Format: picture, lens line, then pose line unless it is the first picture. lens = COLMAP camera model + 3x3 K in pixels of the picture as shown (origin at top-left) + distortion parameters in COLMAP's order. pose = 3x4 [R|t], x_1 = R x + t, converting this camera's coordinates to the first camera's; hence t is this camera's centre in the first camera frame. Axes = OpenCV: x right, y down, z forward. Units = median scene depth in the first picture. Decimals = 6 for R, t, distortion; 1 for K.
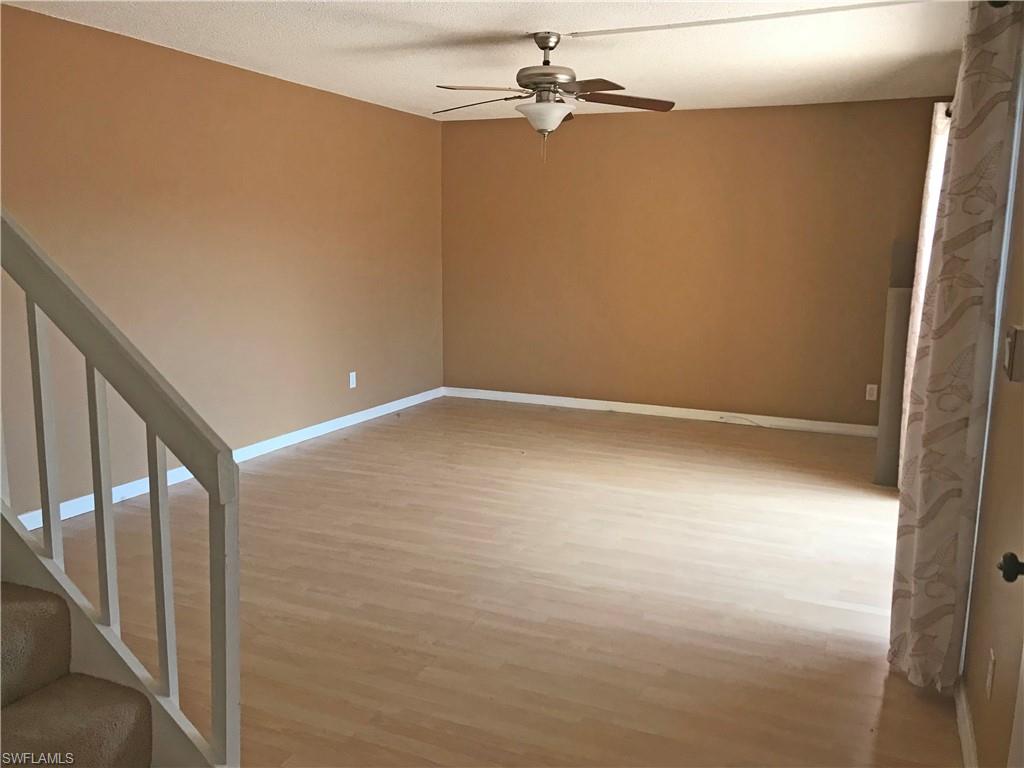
lens RADIAL K [[843.6, 0, 512.1], [0, 843.6, 381.9], [0, 0, 1]] dist [0.064089, -0.097892]
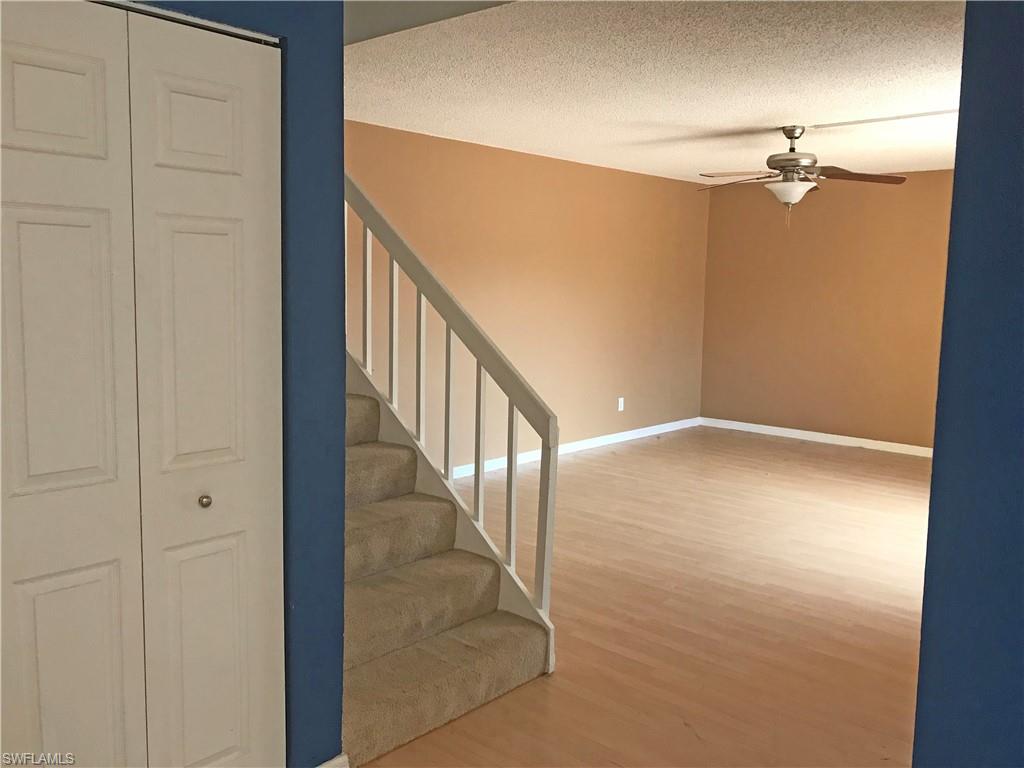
lens RADIAL K [[843.6, 0, 513.3], [0, 843.6, 350.9], [0, 0, 1]] dist [0.064089, -0.097892]
pose [[0.951196, 0.031855, -0.306938, 0.044301], [-0.057766, 0.995456, -0.075705, 0.032373], [0.303132, 0.089740, 0.948714, -0.271741]]
